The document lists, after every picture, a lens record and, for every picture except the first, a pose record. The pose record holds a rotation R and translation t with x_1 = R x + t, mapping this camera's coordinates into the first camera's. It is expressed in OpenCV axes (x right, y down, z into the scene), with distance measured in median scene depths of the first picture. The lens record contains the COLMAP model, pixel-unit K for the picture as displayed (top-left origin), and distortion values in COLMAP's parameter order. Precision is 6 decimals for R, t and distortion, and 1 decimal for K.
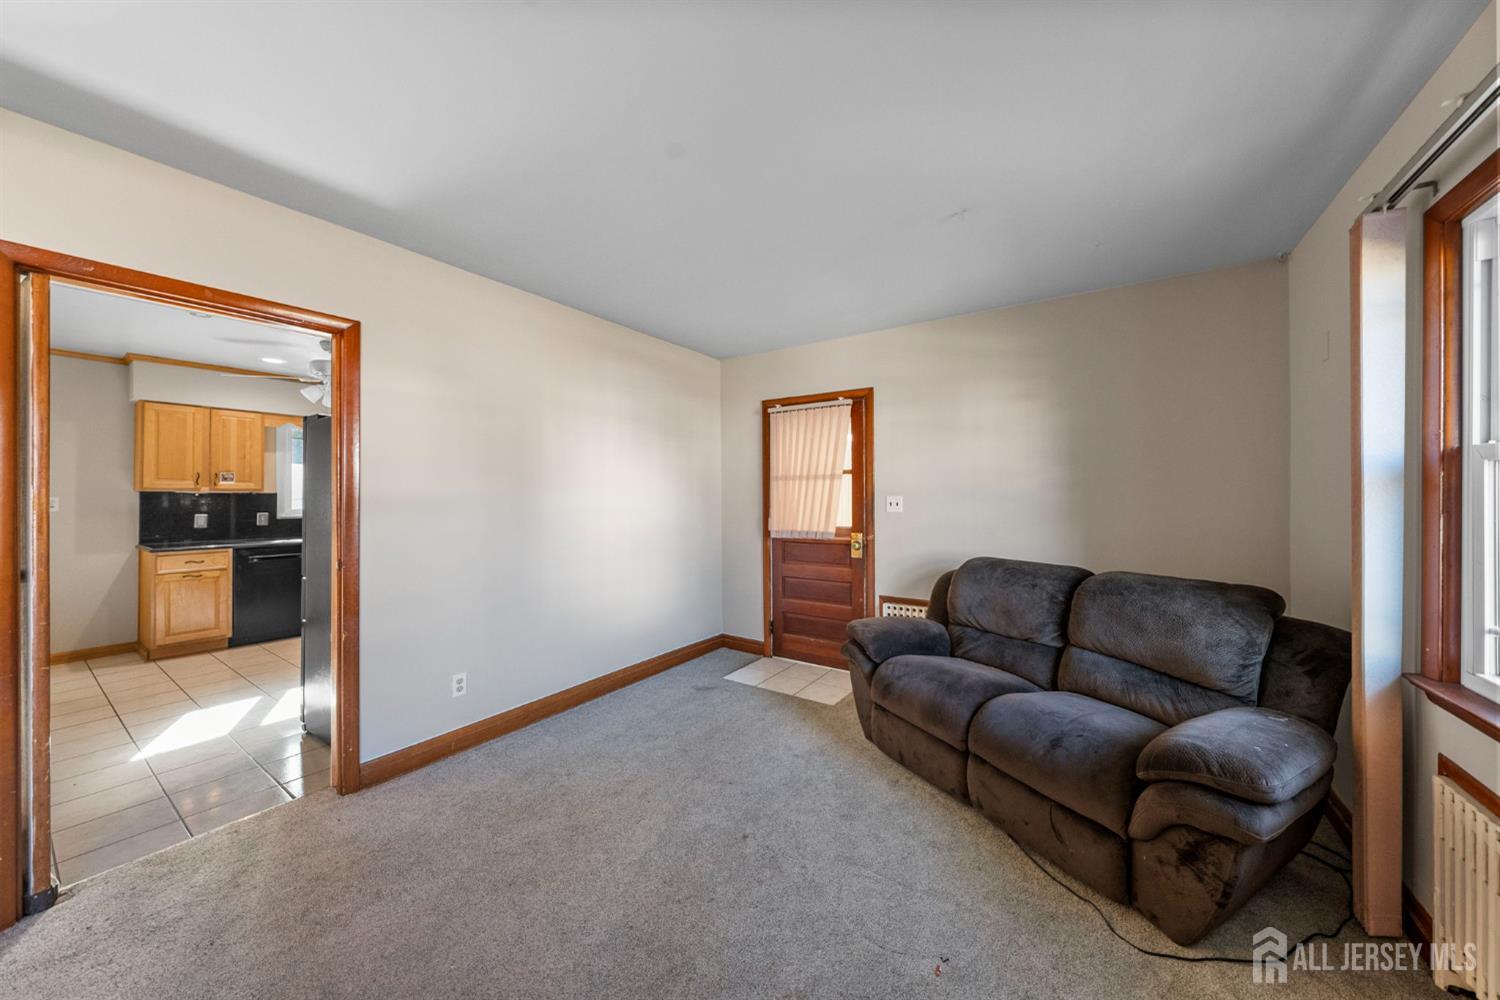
lens RADIAL K [[521.3, 0, 750.0], [0, 521.3, 500.0], [0, 0, 1]] dist [-0.011839, 0.000098]
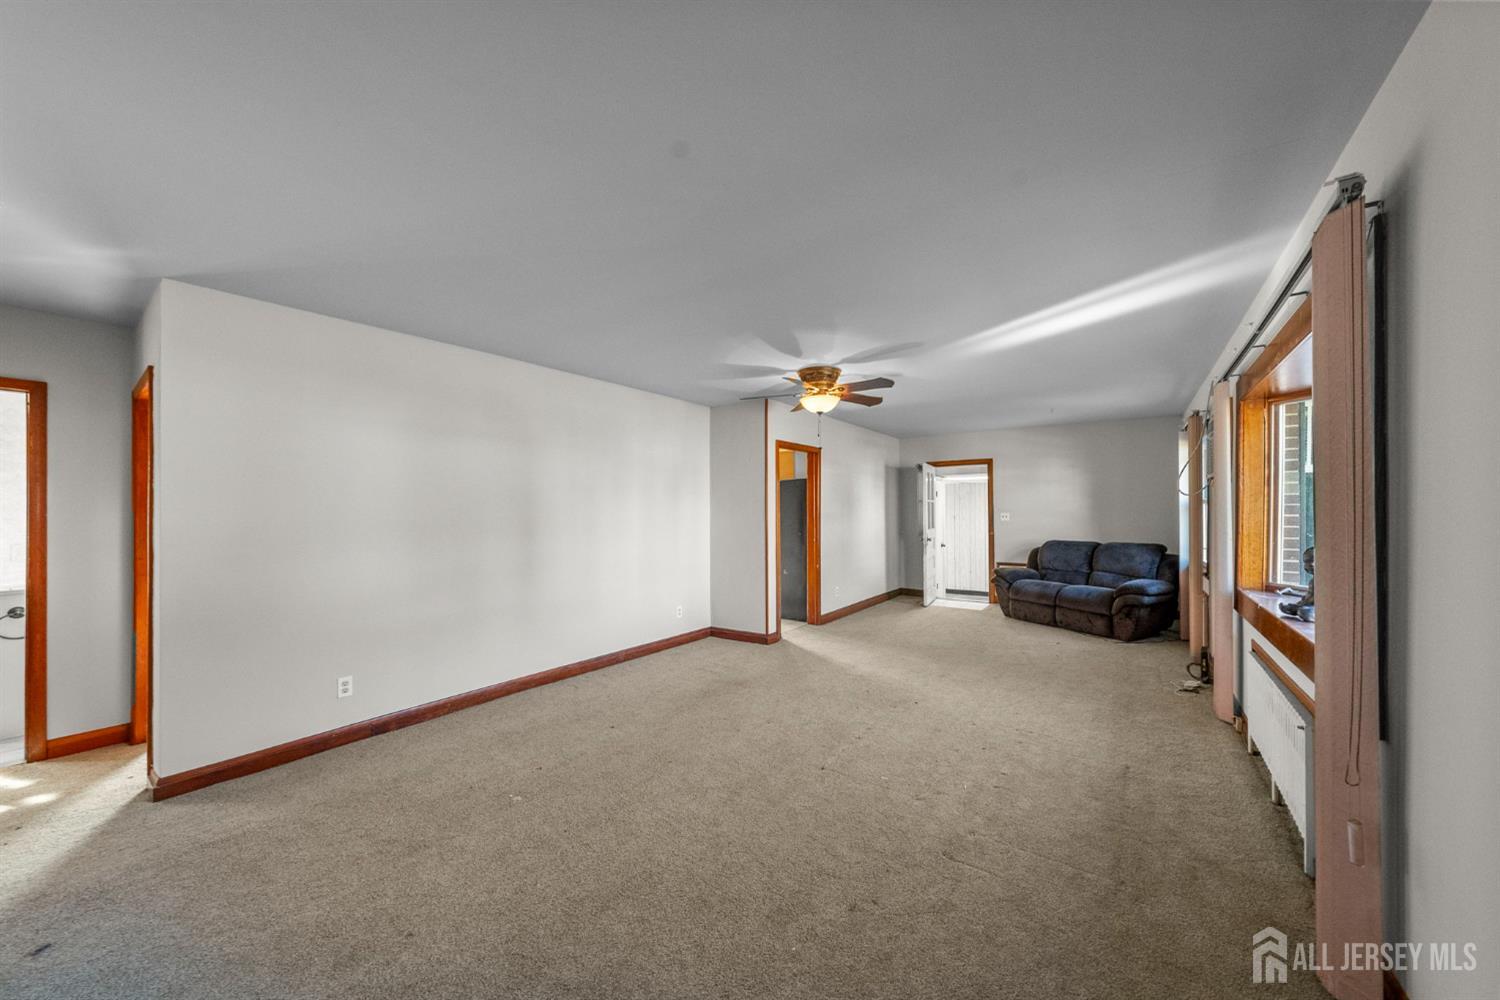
lens RADIAL K [[521.3, 0, 750.0], [0, 521.3, 500.0], [0, 0, 1]] dist [-0.011839, 0.000098]
pose [[0.999297, -0.001067, -0.037469, -1.079379], [0.000068, 0.999644, -0.026668, -0.004187], [0.037484, 0.026646, 0.998942, -1.795861]]
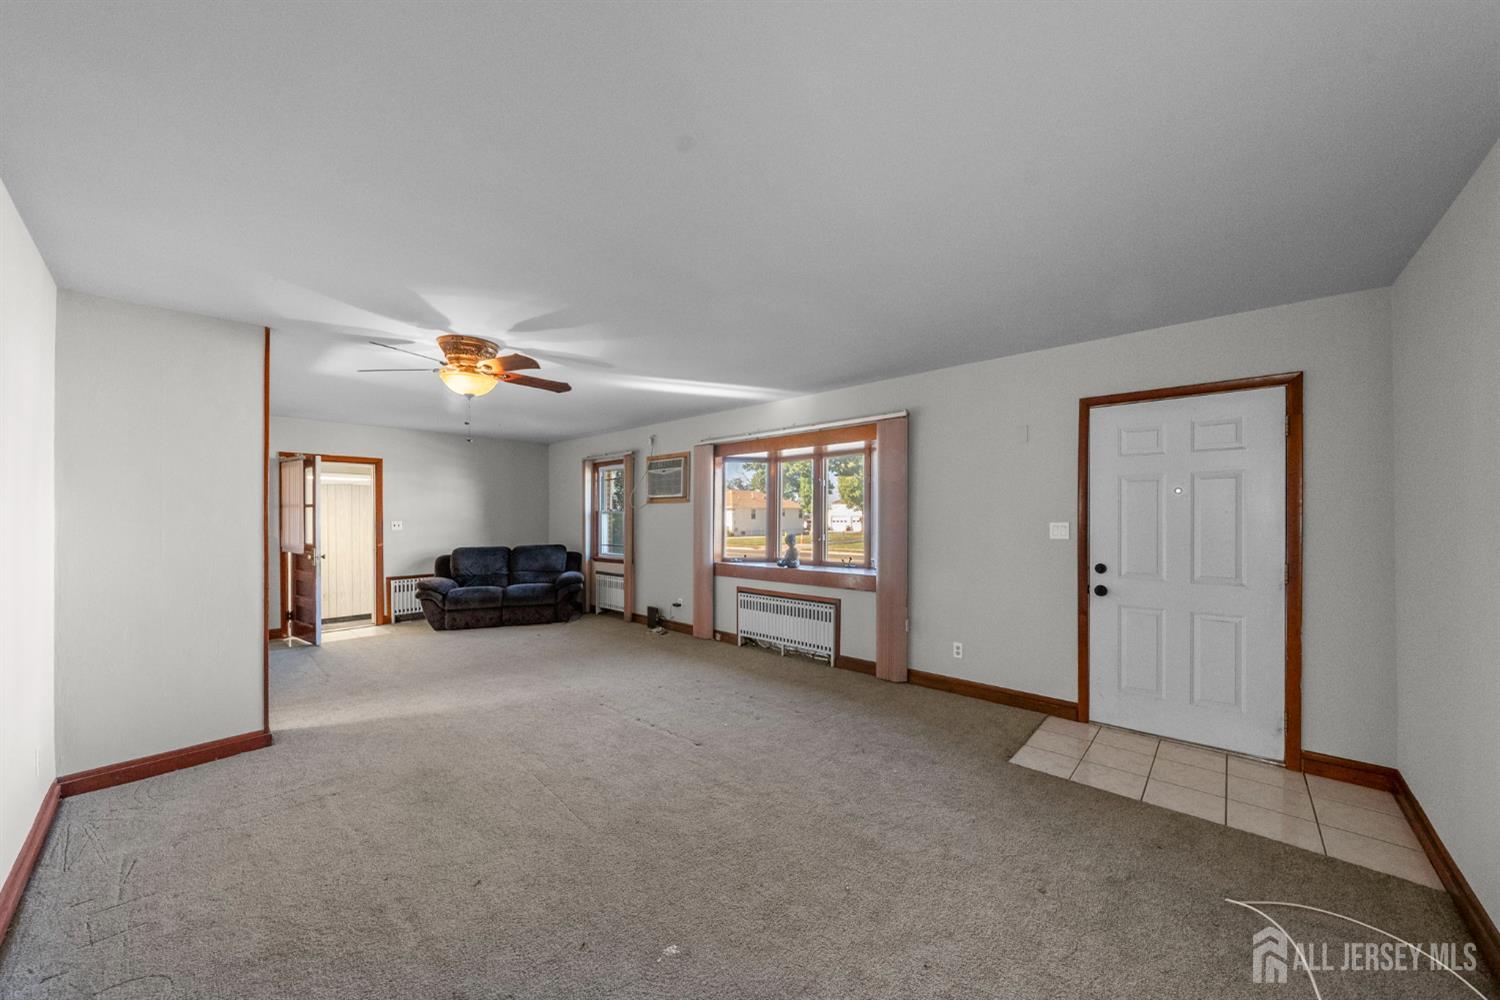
lens RADIAL K [[520.8, 0, 762.8], [0, 520.8, 515.2], [0, 0, 1]] dist [-0.000112, 0.000019]
pose [[0.147229, -0.000086, 0.989102, -2.272759], [0.008367, 0.999964, -0.001159, -0.024923], [-0.989067, 0.008447, 0.147224, -0.905473]]
